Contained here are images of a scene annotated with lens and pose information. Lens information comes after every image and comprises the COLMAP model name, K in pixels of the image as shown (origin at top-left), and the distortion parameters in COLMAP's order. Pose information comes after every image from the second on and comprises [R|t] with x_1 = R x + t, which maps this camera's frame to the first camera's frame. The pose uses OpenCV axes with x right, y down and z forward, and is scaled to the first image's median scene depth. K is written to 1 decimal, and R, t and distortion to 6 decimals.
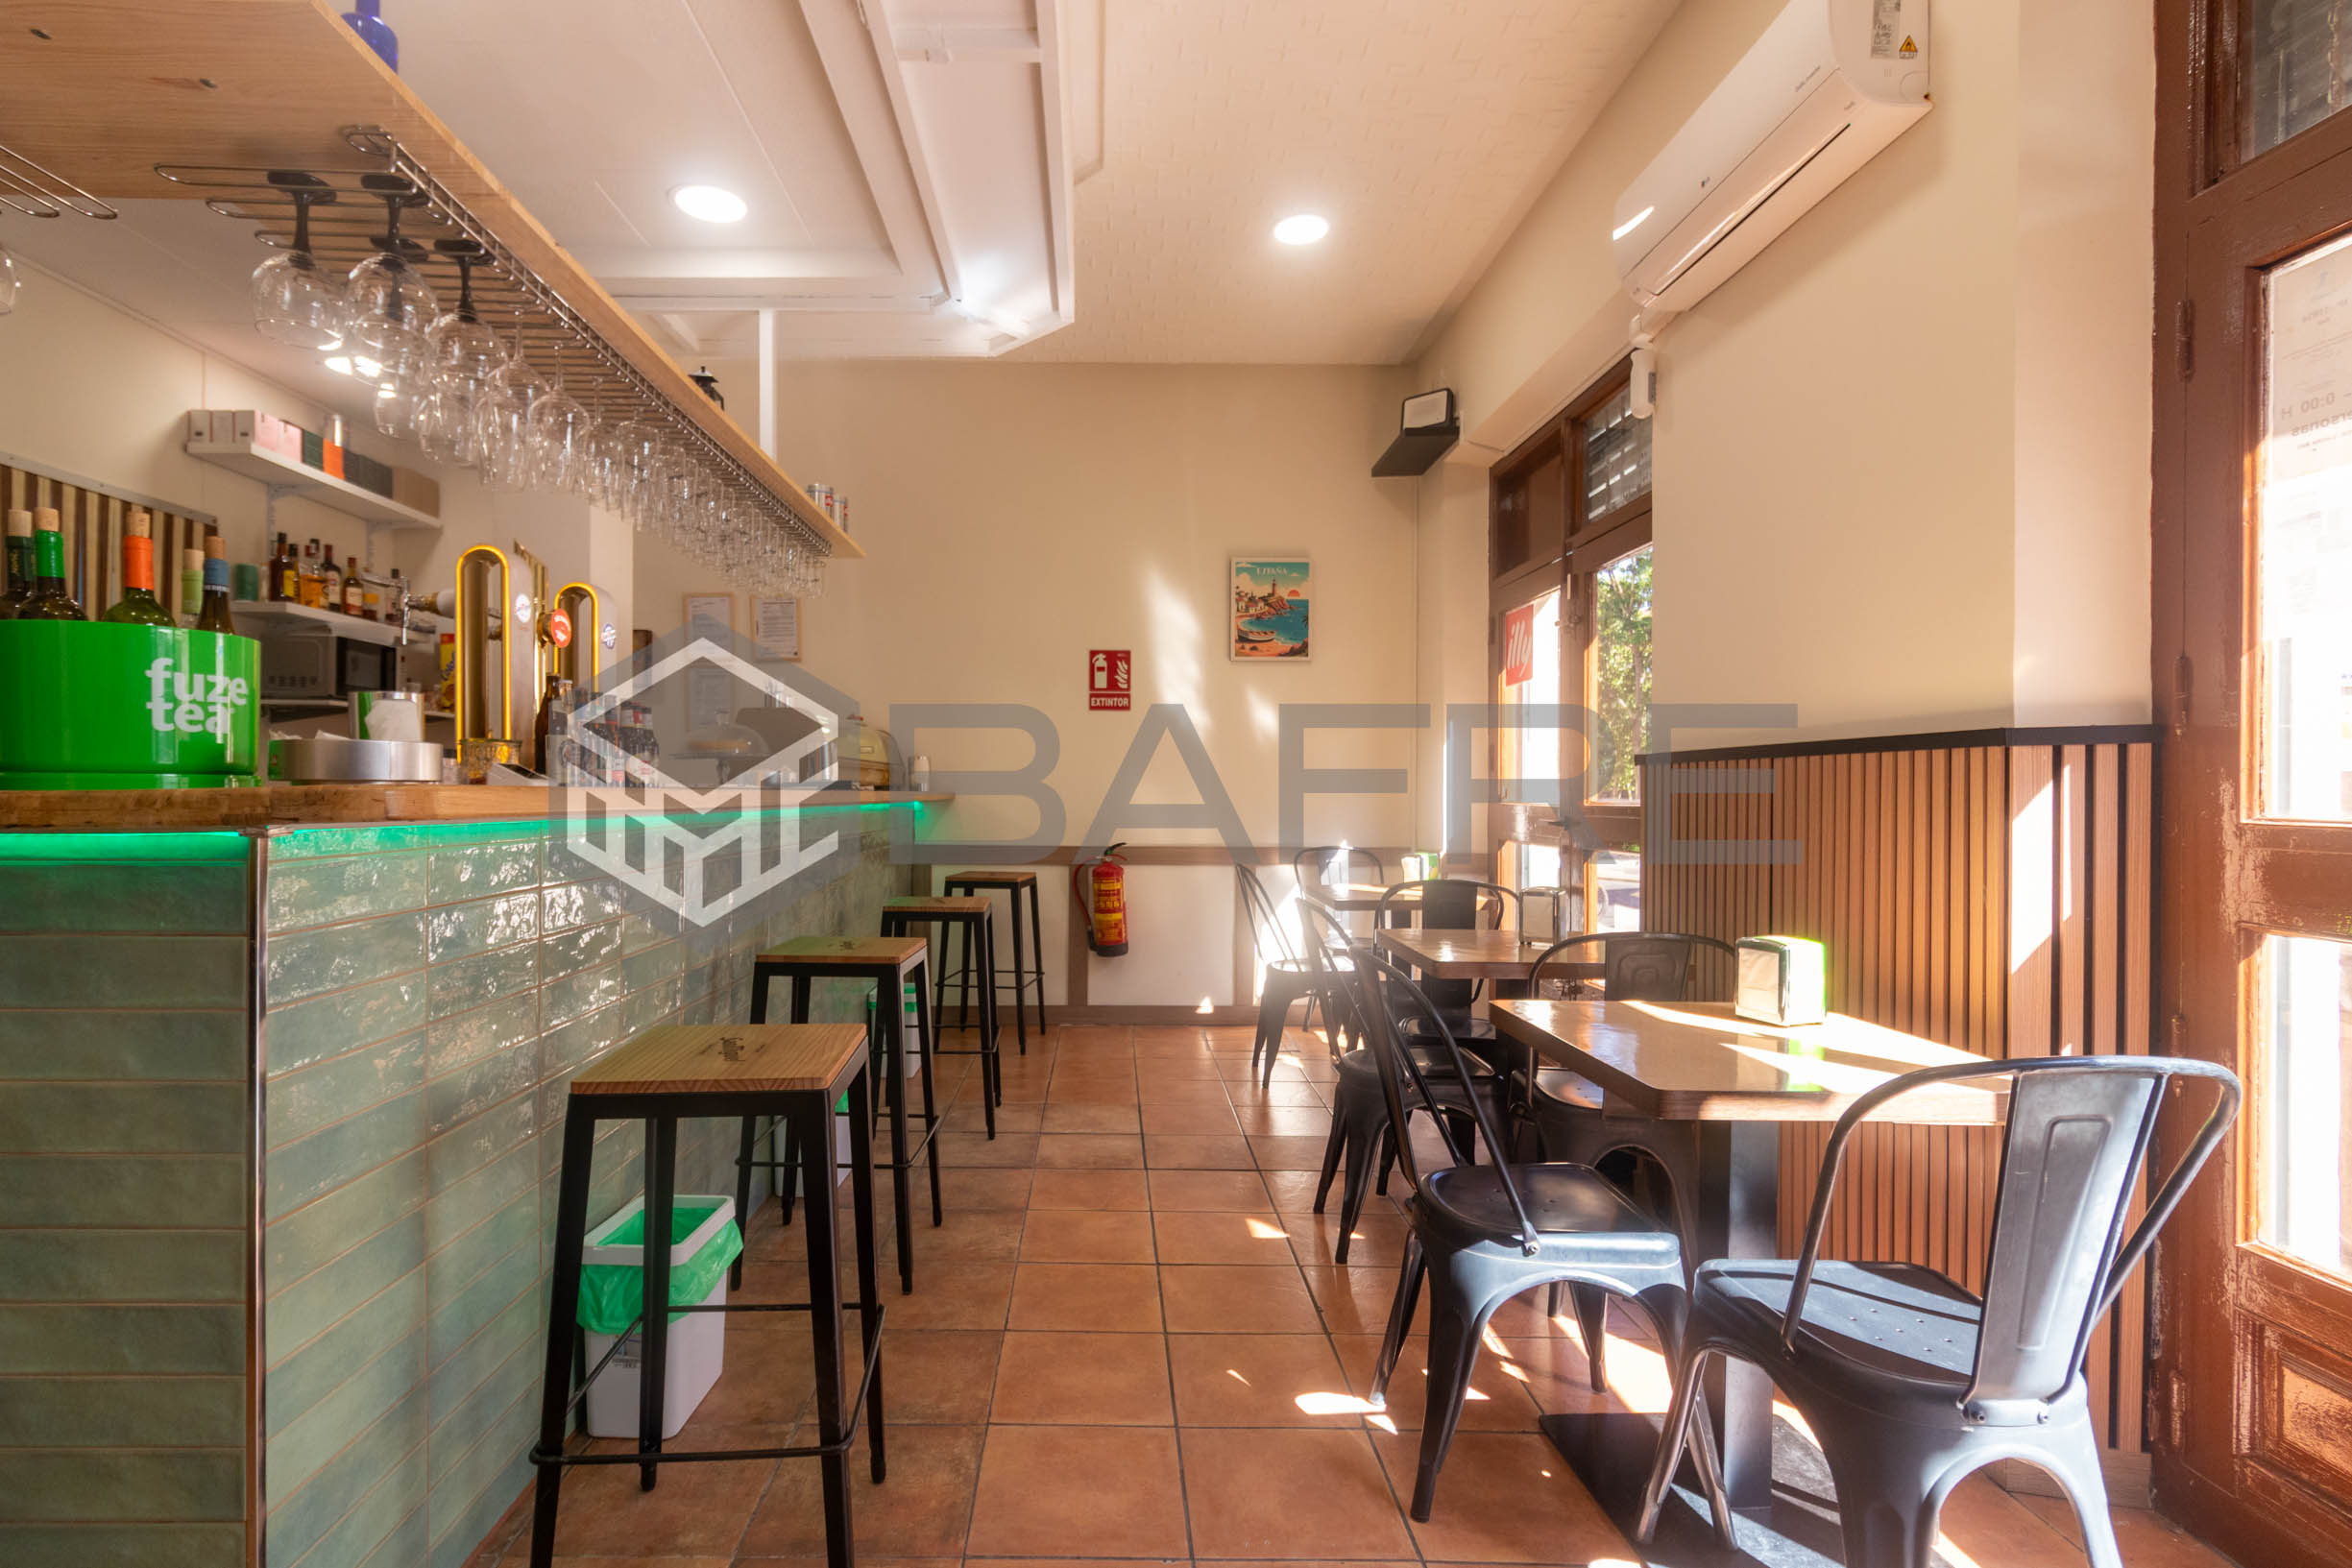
lens RADIAL K [[1104.7, 0, 1089.2], [0, 1104.7, 790.1], [0, 0, 1]] dist [0.000168, 0.000211]
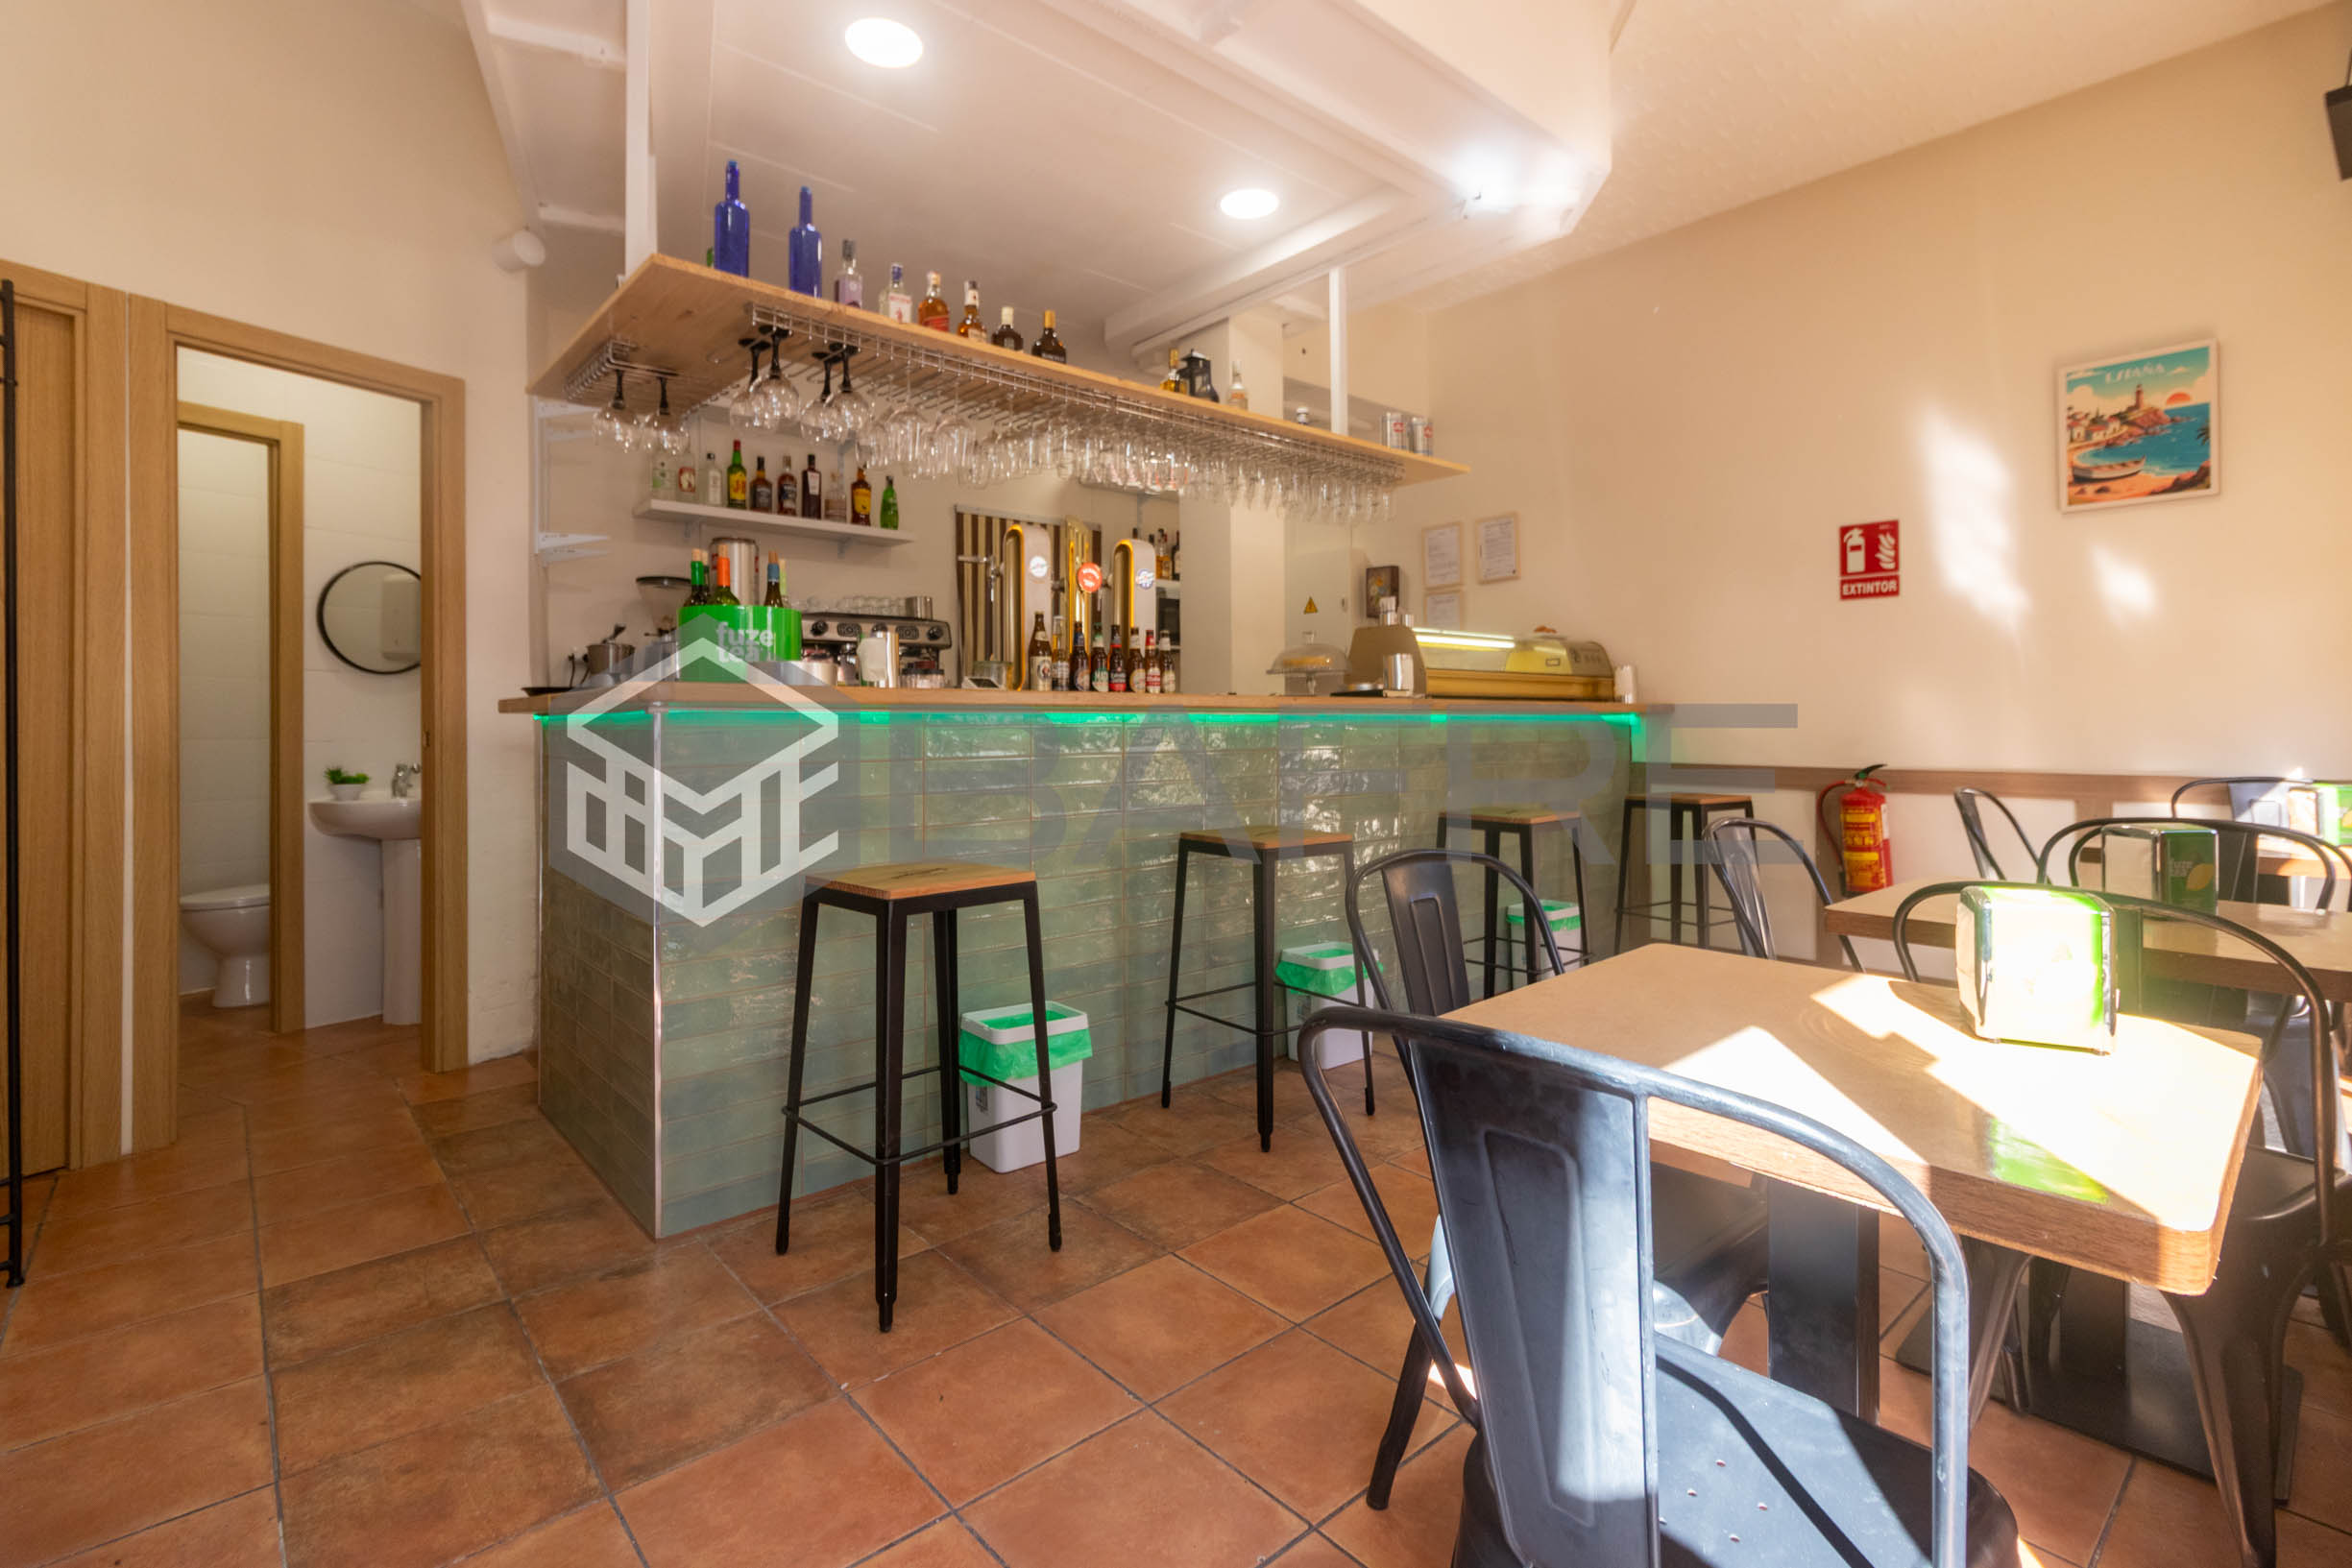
lens RADIAL K [[1081.5, 0, 1175.1], [0, 1081.5, 717.7], [0, 0, 1]] dist [0.001560, 0.000291]
pose [[0.659807, -0.012458, -0.751332, 0.735767], [0.007985, 0.999922, -0.009568, 0.047478], [0.751393, 0.000314, 0.659855, 0.286348]]
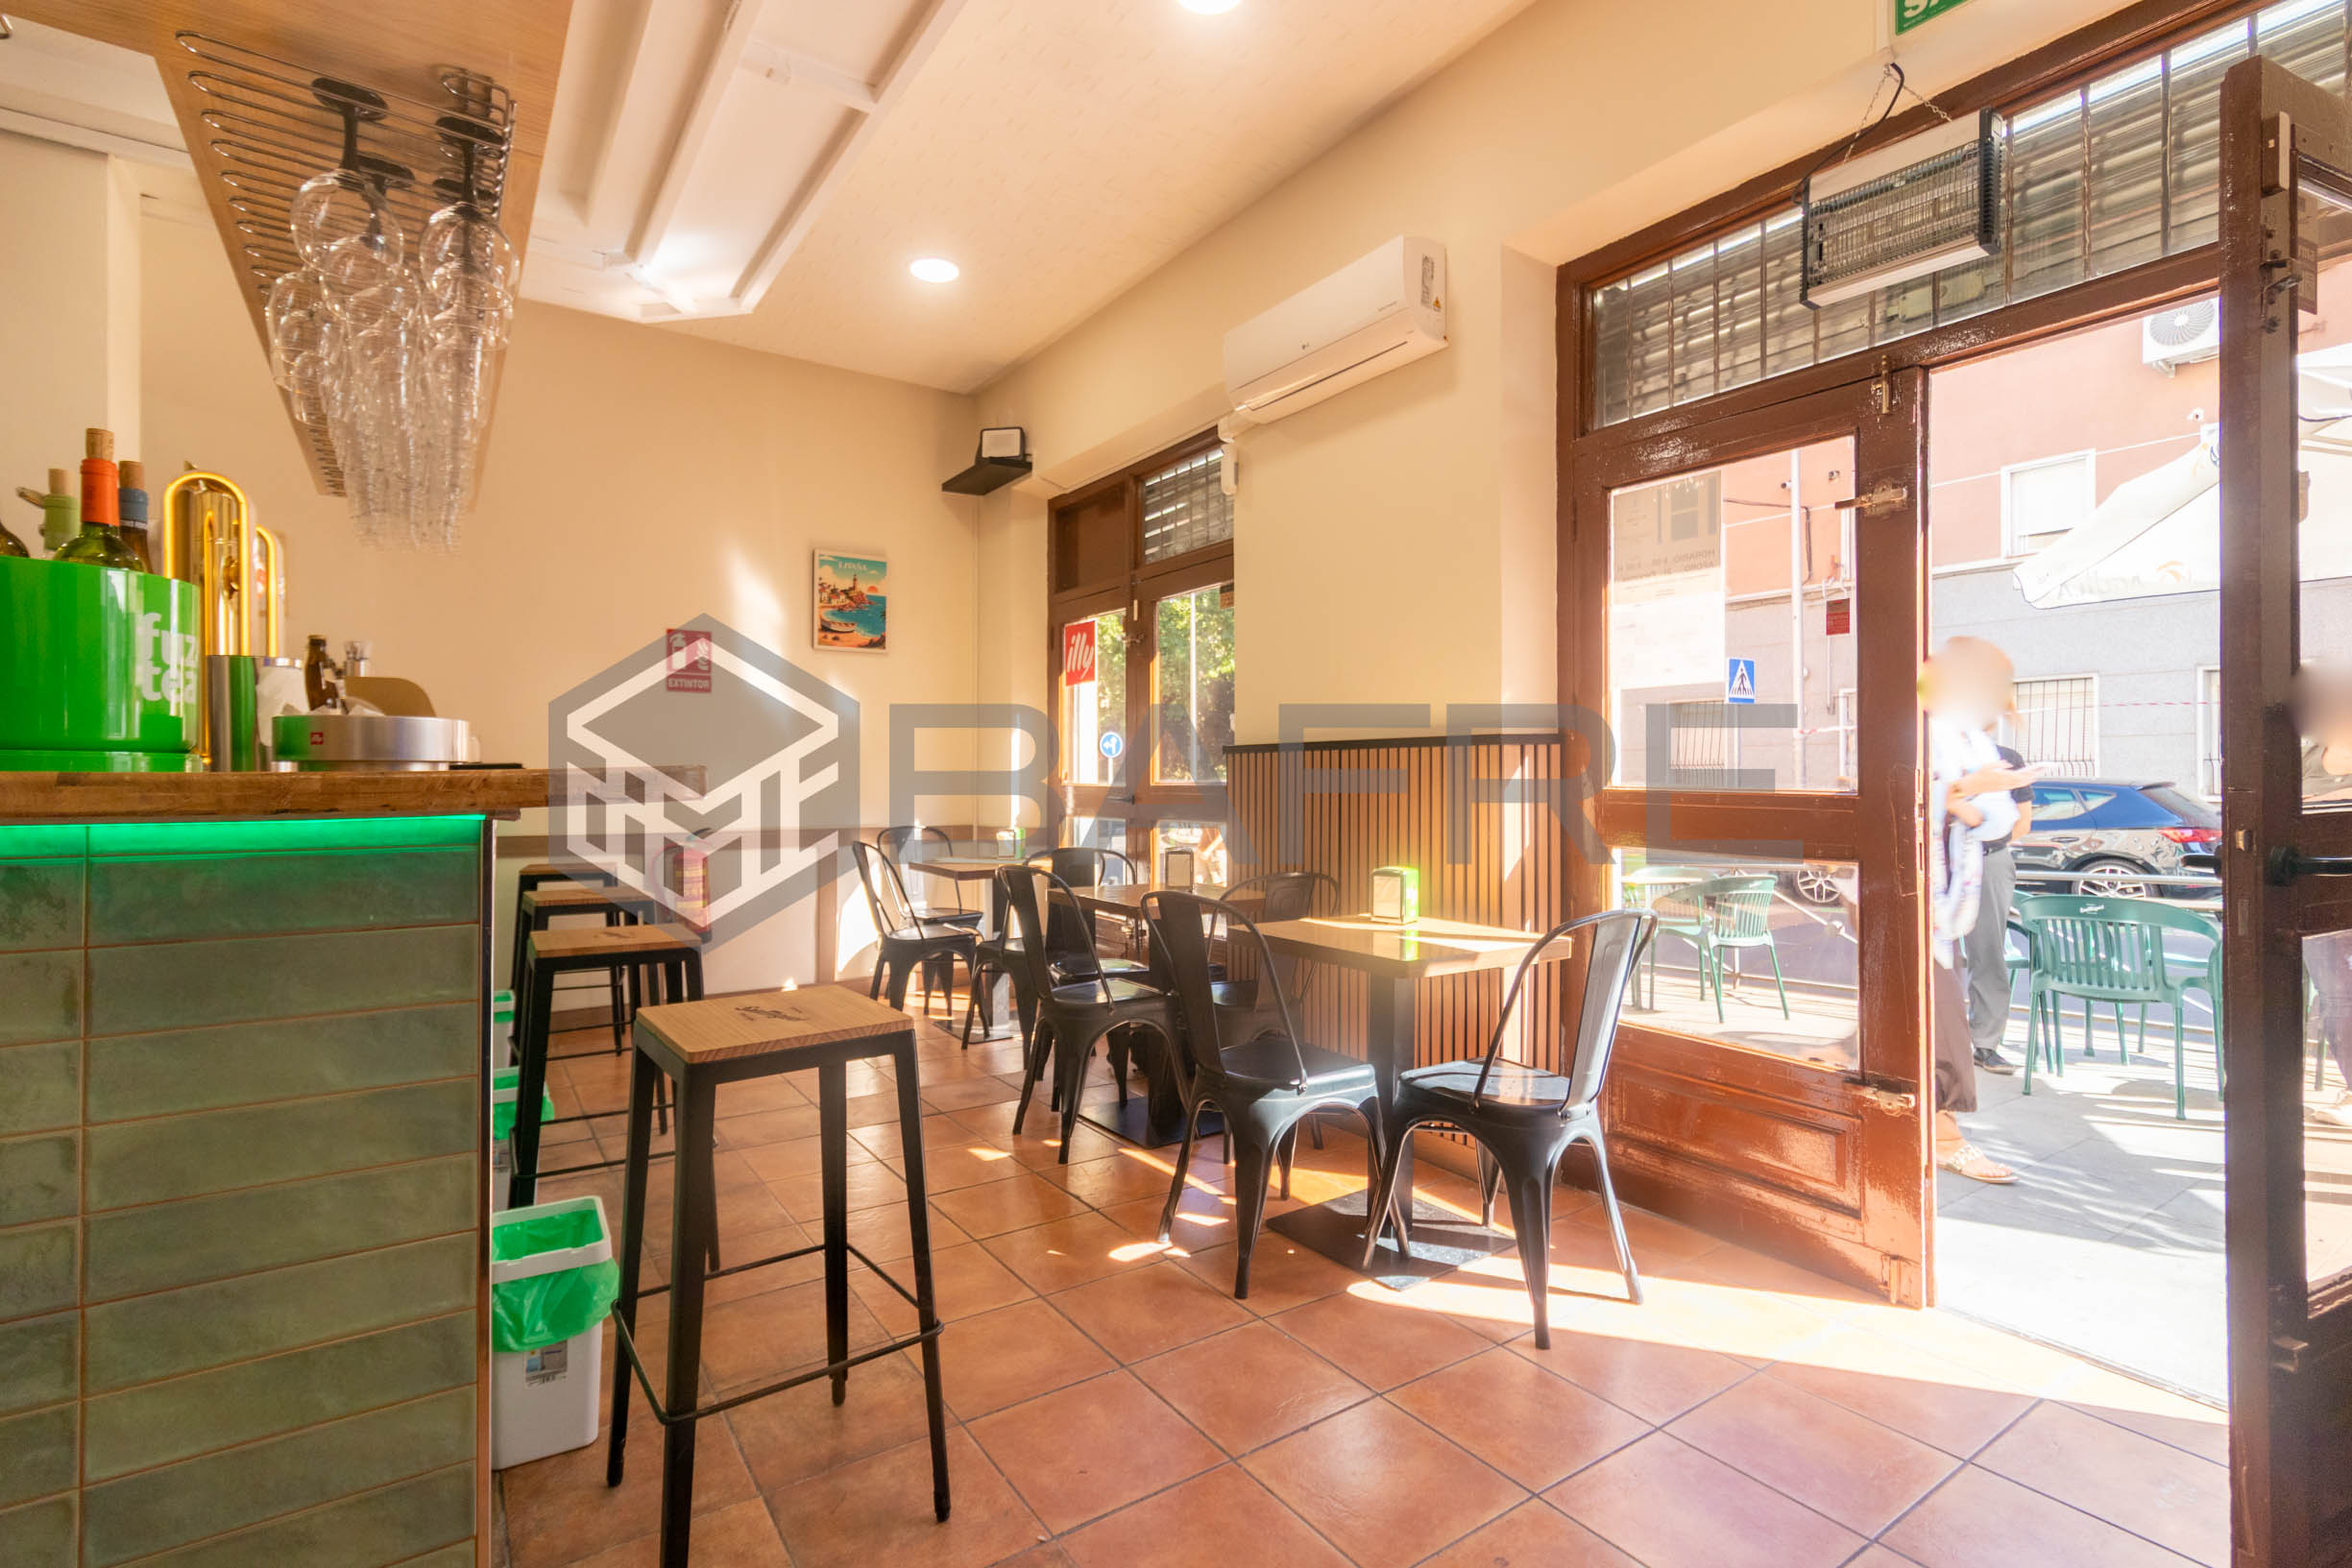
lens RADIAL K [[1098.4, 0, 1148.7], [0, 1098.4, 764.7], [0, 0, 1]] dist [-0.001544, 0.000109]
pose [[0.829444, 0.002345, 0.558584, -0.497317], [0.002751, 0.999962, -0.008283, 0.002229], [-0.558582, 0.008407, 0.829406, -0.072349]]
